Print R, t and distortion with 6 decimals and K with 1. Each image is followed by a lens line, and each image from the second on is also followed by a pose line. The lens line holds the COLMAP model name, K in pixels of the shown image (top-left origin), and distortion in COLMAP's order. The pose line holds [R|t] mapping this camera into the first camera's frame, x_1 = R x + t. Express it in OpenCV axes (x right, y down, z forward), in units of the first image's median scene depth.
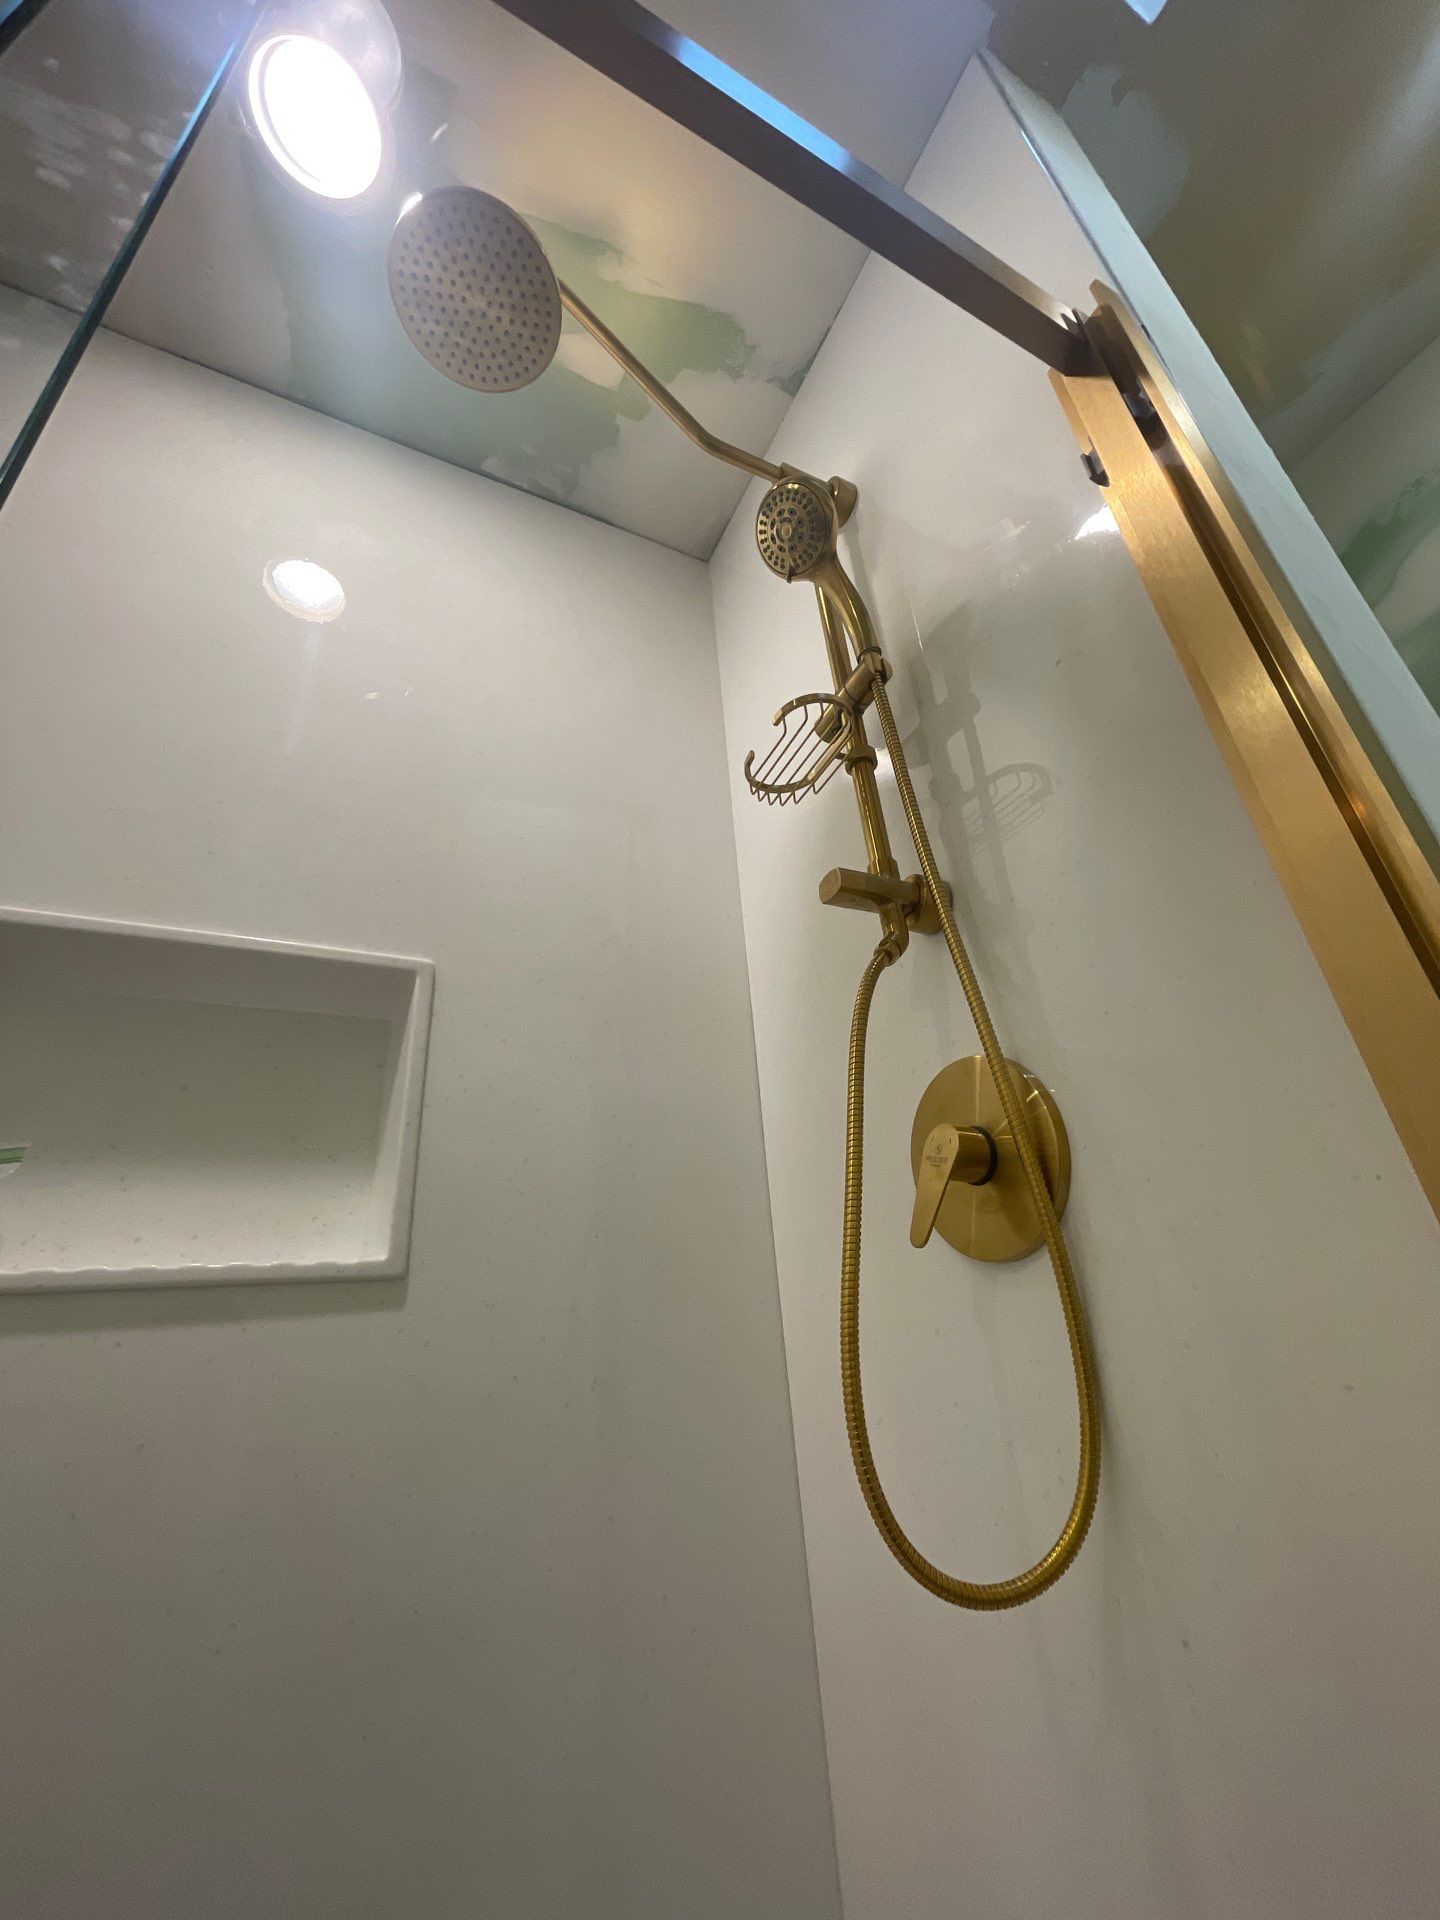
lens RADIAL K [[775.1, 0, 729.3], [0, 775.1, 956.9], [0, 0, 1]] dist [-0.007031, -0.000313]
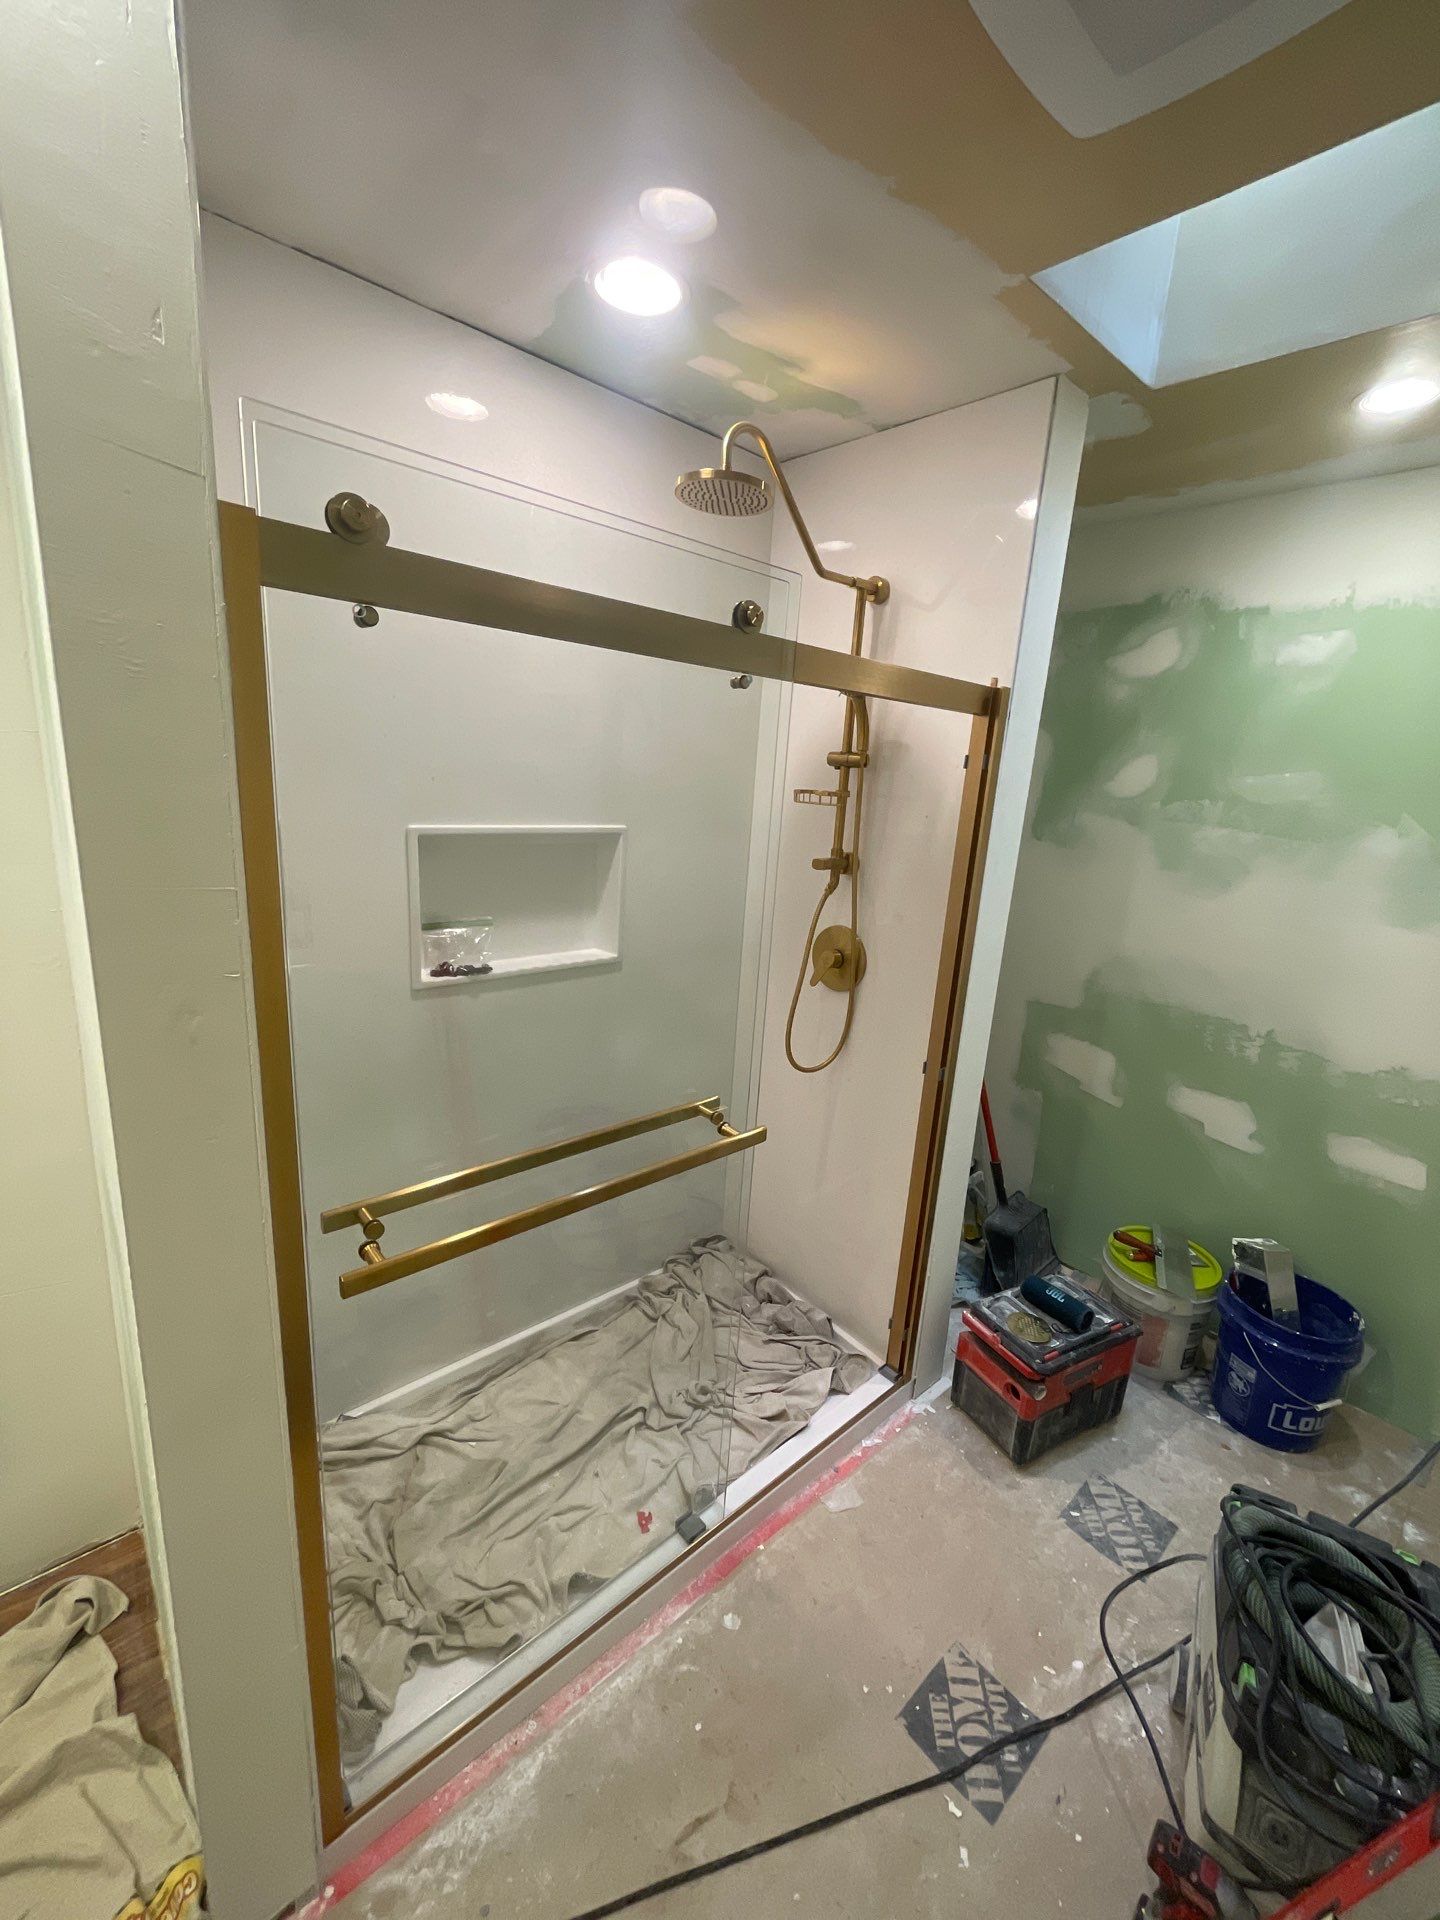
lens RADIAL K [[775.1, 0, 730.9], [0, 775.1, 960.5], [0, 0, 1]] dist [-0.007031, -0.000313]
pose [[0.952176, 0.074940, 0.296219, -0.819217], [-0.246349, 0.761797, 0.599147, -1.220637], [-0.180758, -0.643467, 0.743826, -0.988584]]
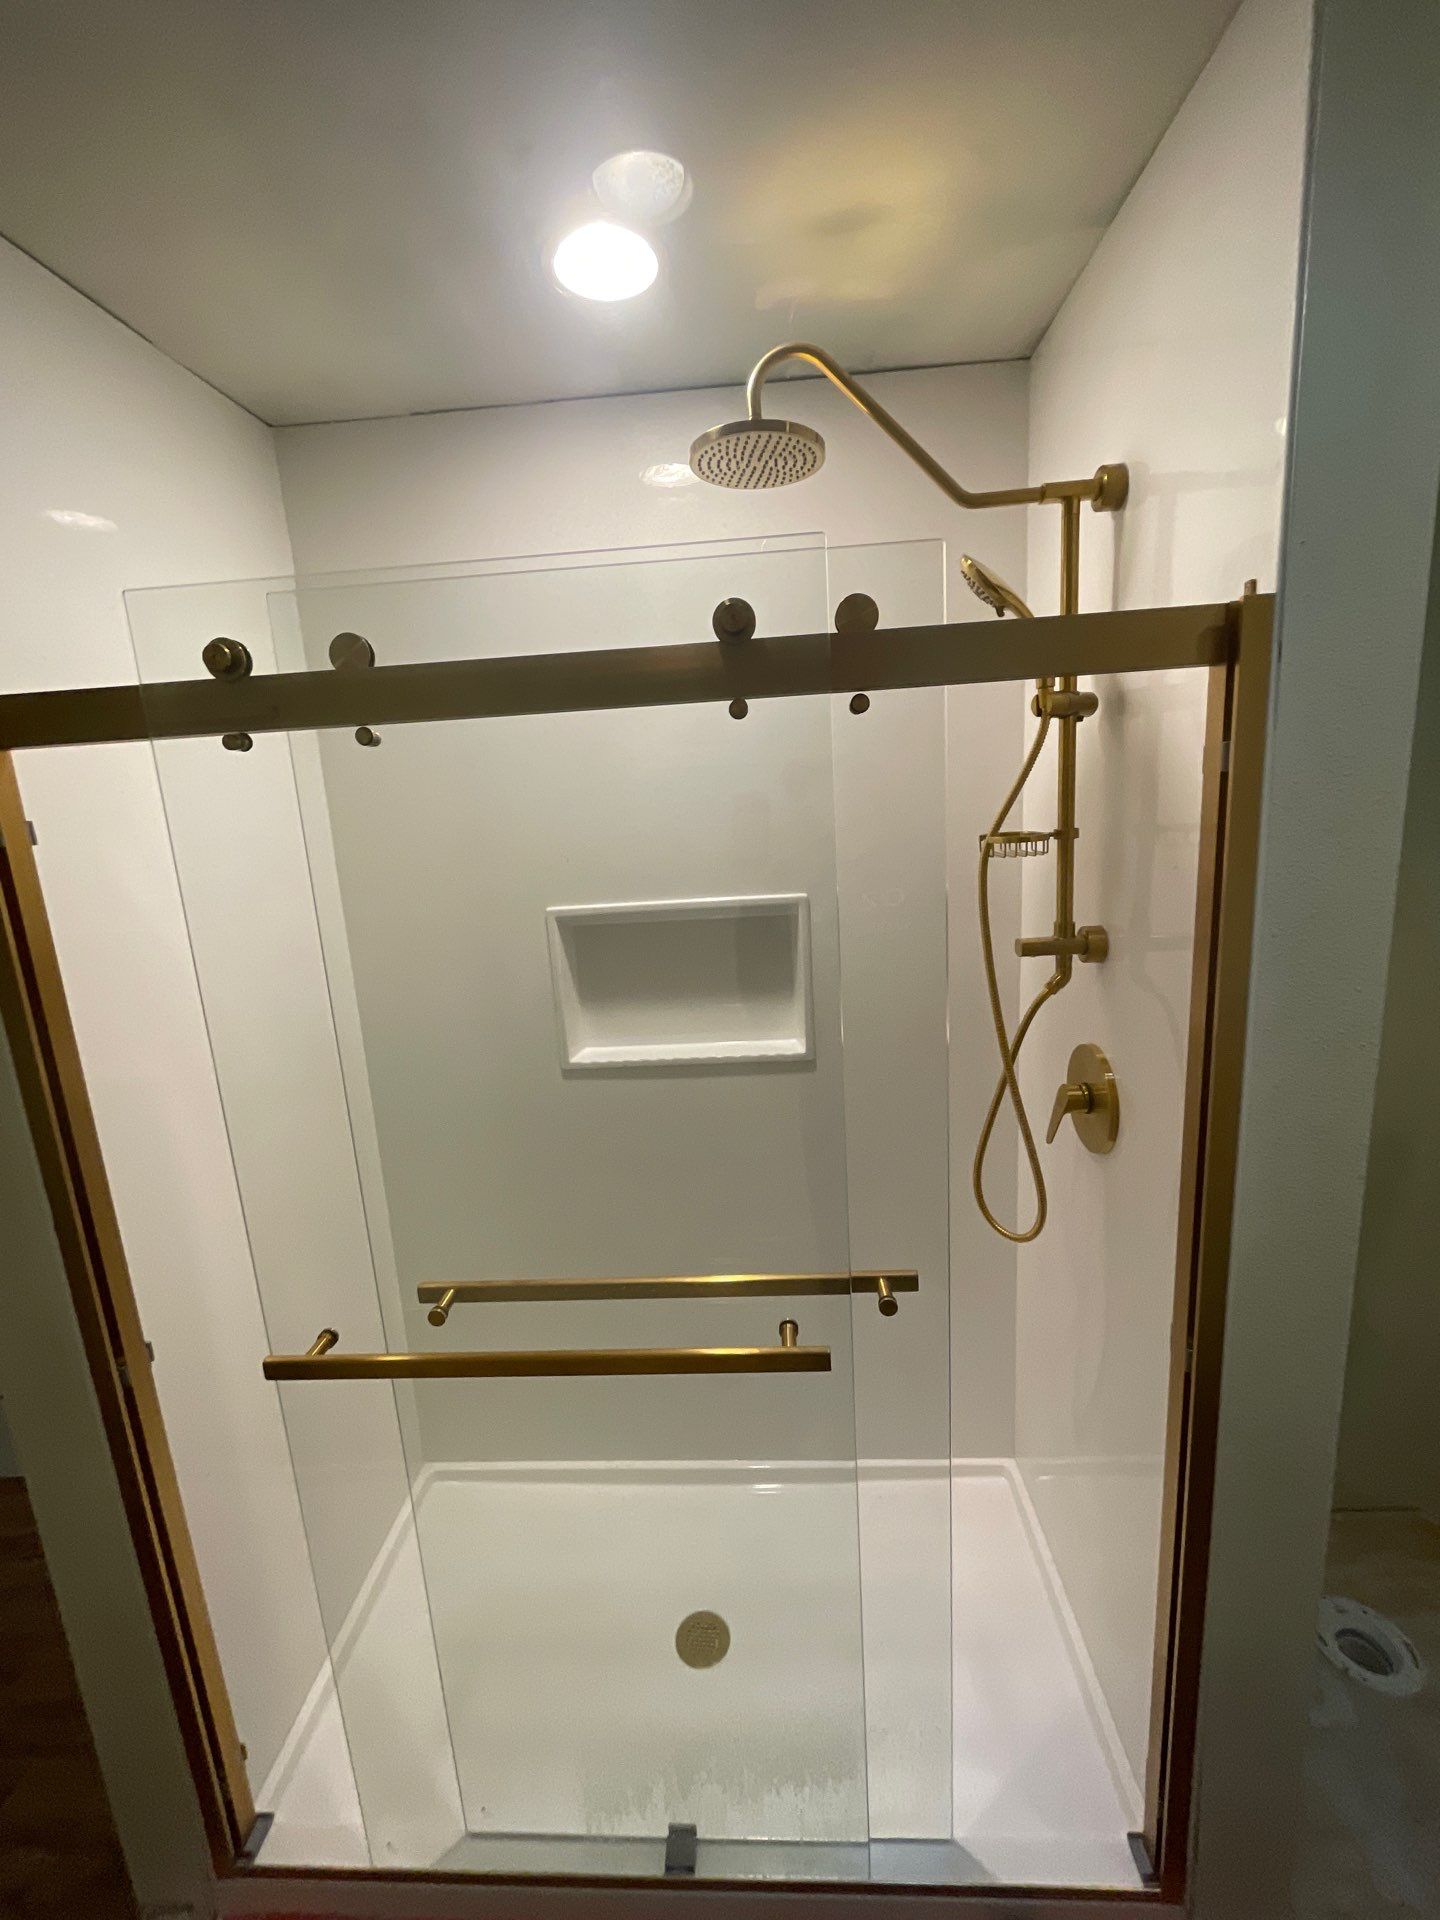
lens RADIAL K [[775.1, 0, 732.3], [0, 775.1, 952.4], [0, 0, 1]] dist [-0.007031, -0.000313]
pose [[0.876995, 0.117128, -0.466006, 0.329485], [0.201918, 0.790214, 0.578612, -1.062915], [0.436015, -0.601534, 0.669363, -0.336393]]
